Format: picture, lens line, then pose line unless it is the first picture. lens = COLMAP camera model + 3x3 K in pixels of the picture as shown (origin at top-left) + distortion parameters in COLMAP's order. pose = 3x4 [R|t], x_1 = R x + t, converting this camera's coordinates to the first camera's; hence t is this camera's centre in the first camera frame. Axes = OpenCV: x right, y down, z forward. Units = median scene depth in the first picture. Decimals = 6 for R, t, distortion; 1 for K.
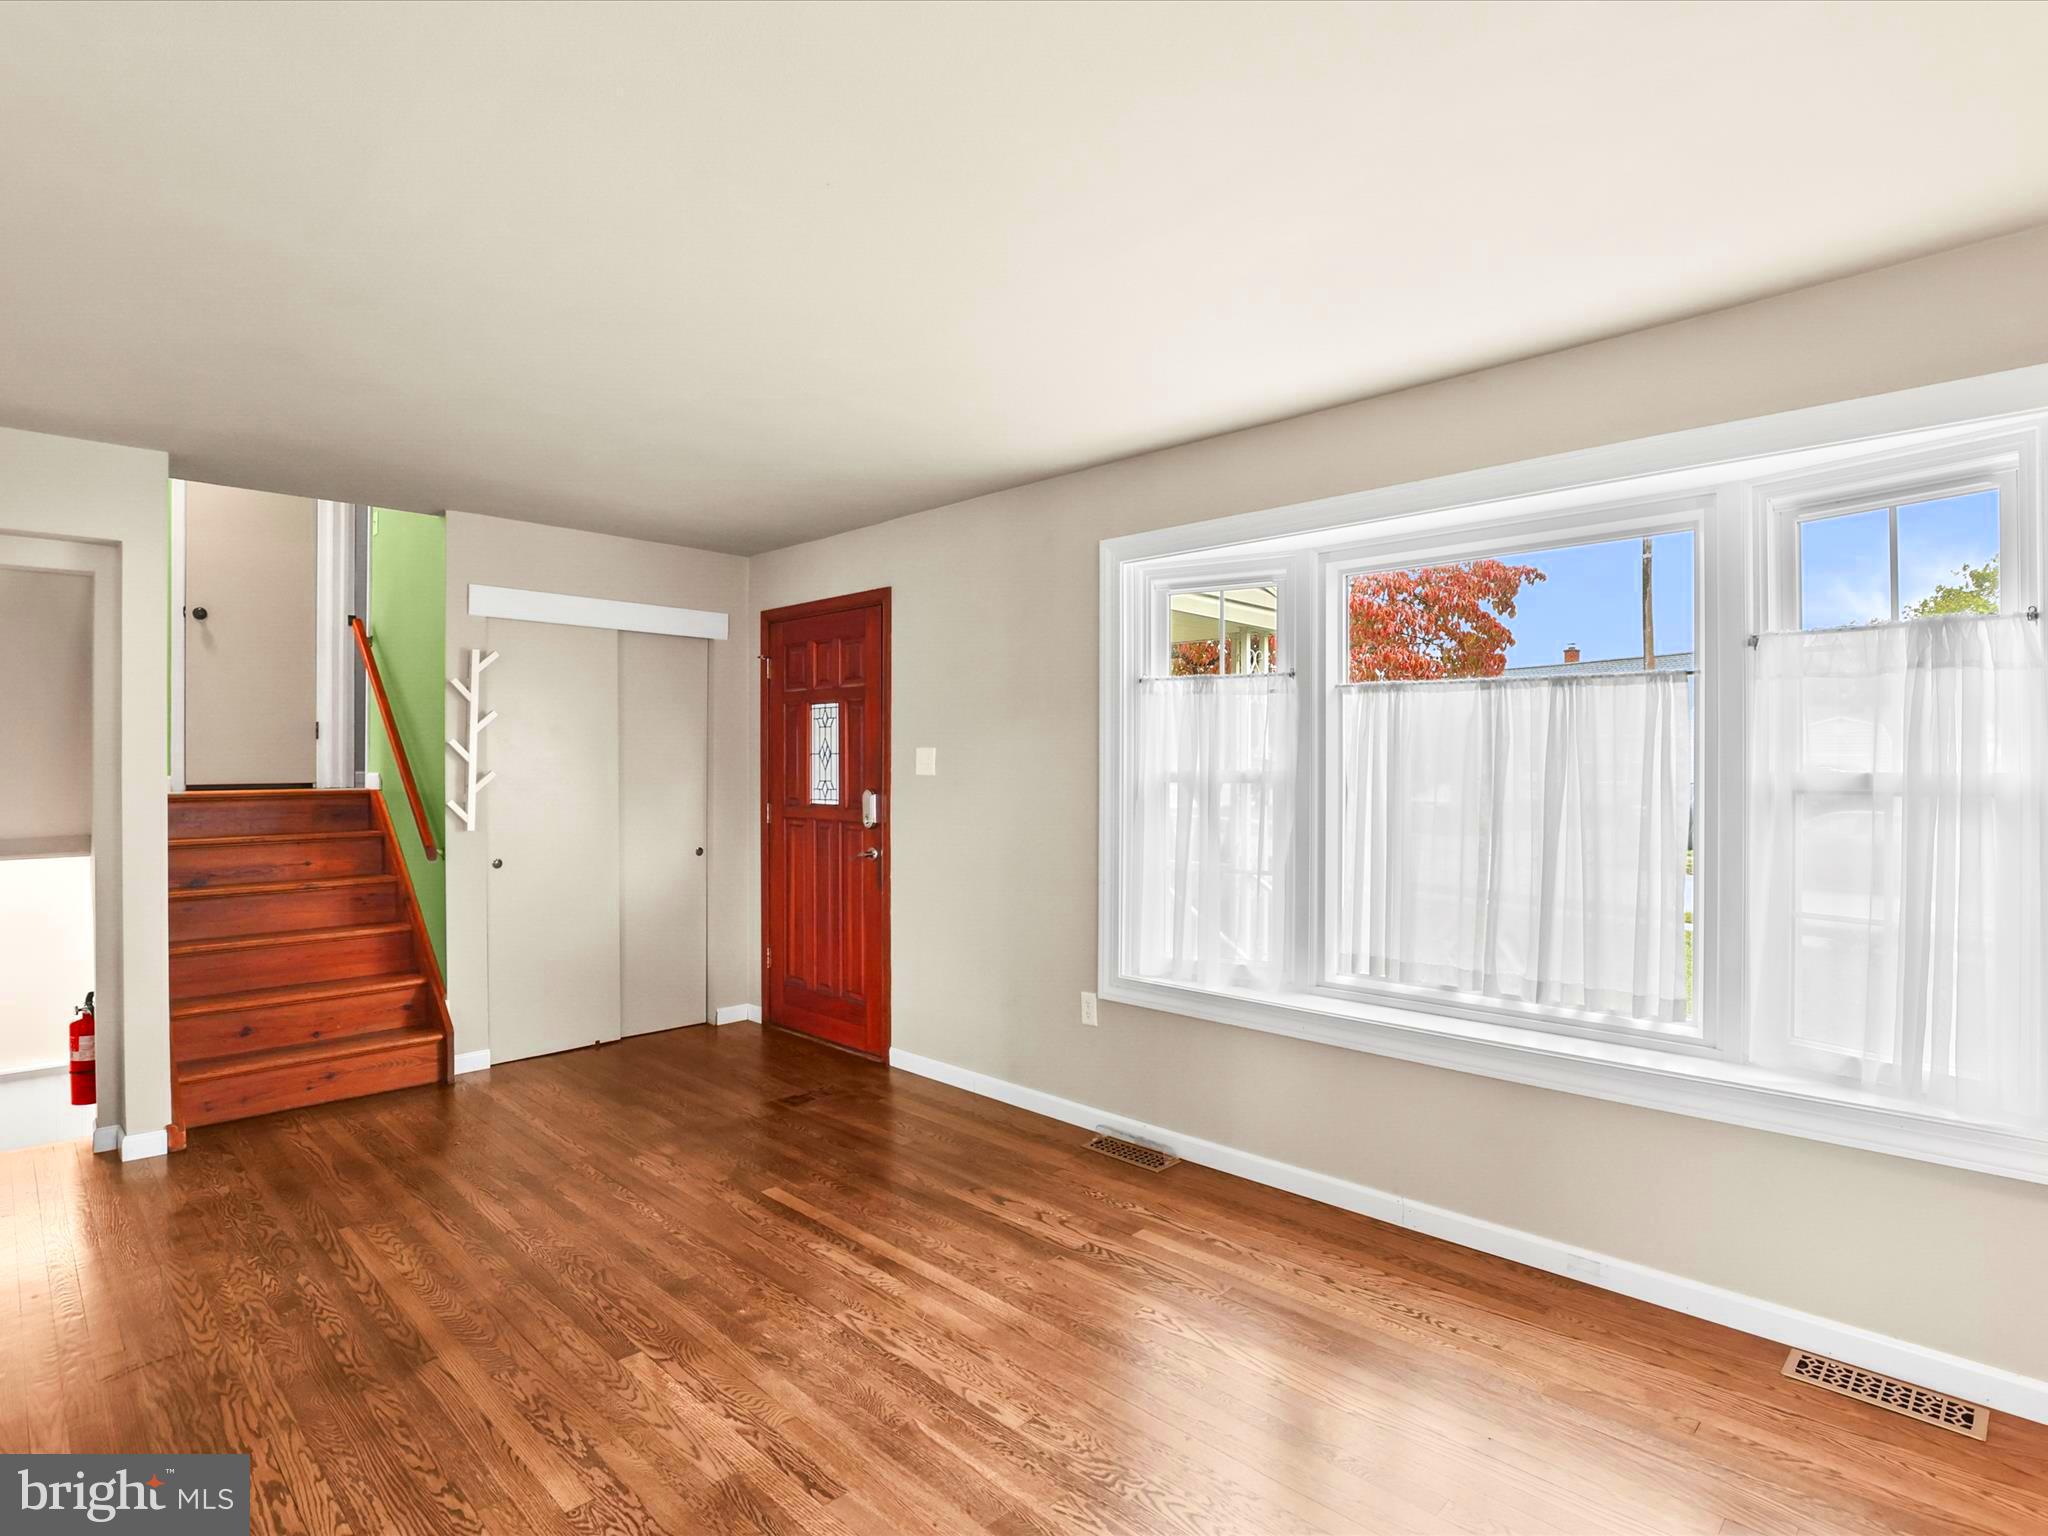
lens RADIAL K [[1084.3, 0, 1035.4], [0, 1084.3, 758.9], [0, 0, 1]] dist [-0.030910, 0.000927]
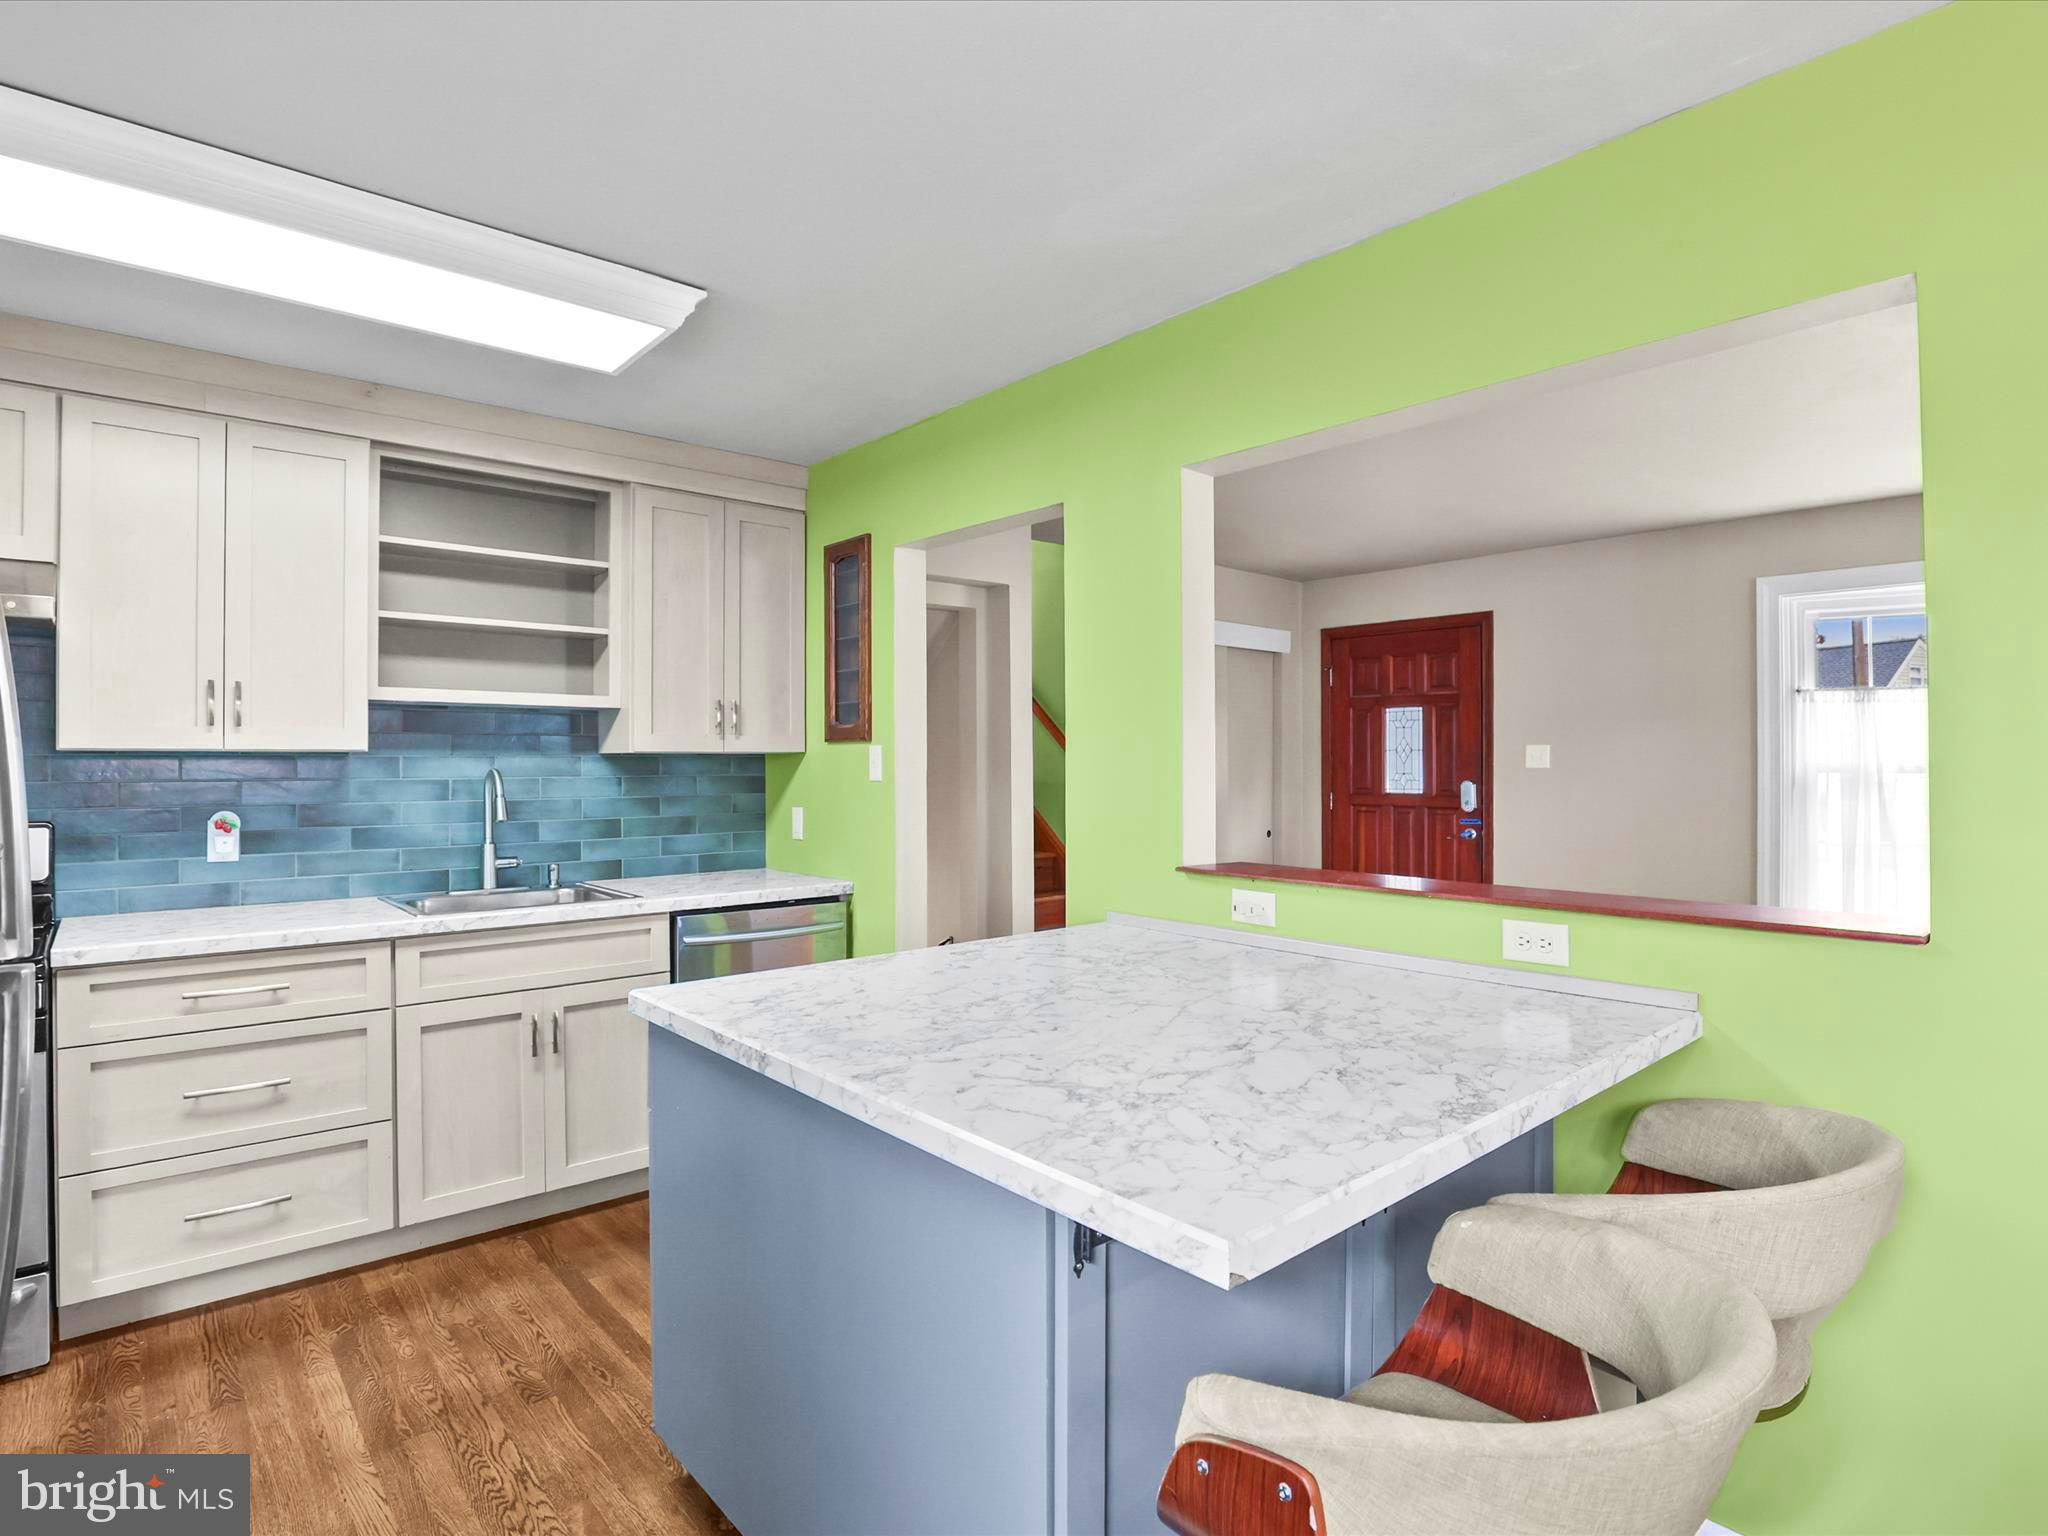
lens RADIAL K [[1084.3, 0, 1035.4], [0, 1084.3, 758.9], [0, 0, 1]] dist [-0.030910, 0.000927]
pose [[0.997799, 0.001453, -0.066295, -0.582224], [-0.001377, 0.999998, 0.001189, 0.004150], [0.066296, -0.001095, 0.997799, -0.232589]]
